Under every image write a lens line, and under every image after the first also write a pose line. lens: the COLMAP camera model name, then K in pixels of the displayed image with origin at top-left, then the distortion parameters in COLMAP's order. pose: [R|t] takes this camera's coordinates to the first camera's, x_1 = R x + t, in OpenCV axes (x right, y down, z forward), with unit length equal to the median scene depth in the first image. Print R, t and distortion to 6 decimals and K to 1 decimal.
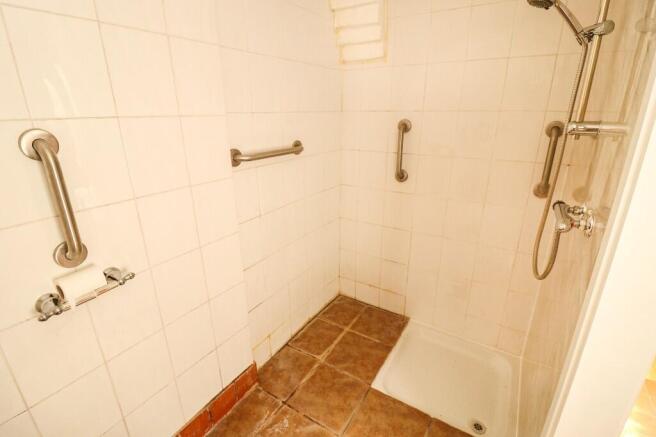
lens RADIAL K [[310.9, 0, 331.0], [0, 310.9, 217.6], [0, 0, 1]] dist [-0.009292, -0.004975]
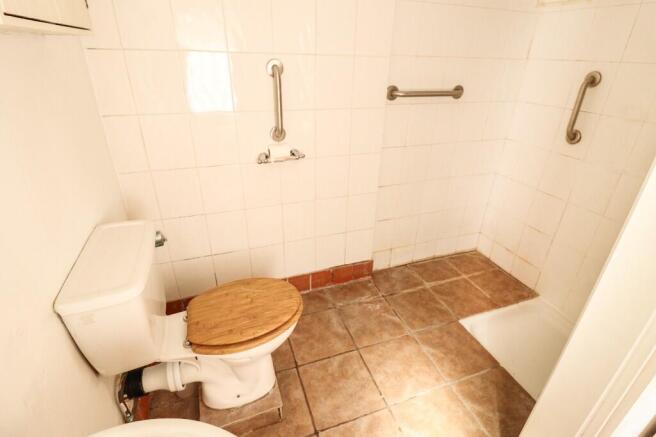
lens RADIAL K [[310.9, 0, 324.4], [0, 310.9, 219.0], [0, 0, 1]] dist [-0.009292, -0.004975]
pose [[0.787177, 0.304604, -0.536254, 0.229854], [-0.221703, 0.951154, 0.214835, 0.064222], [0.575500, -0.050224, 0.816258, -0.163082]]
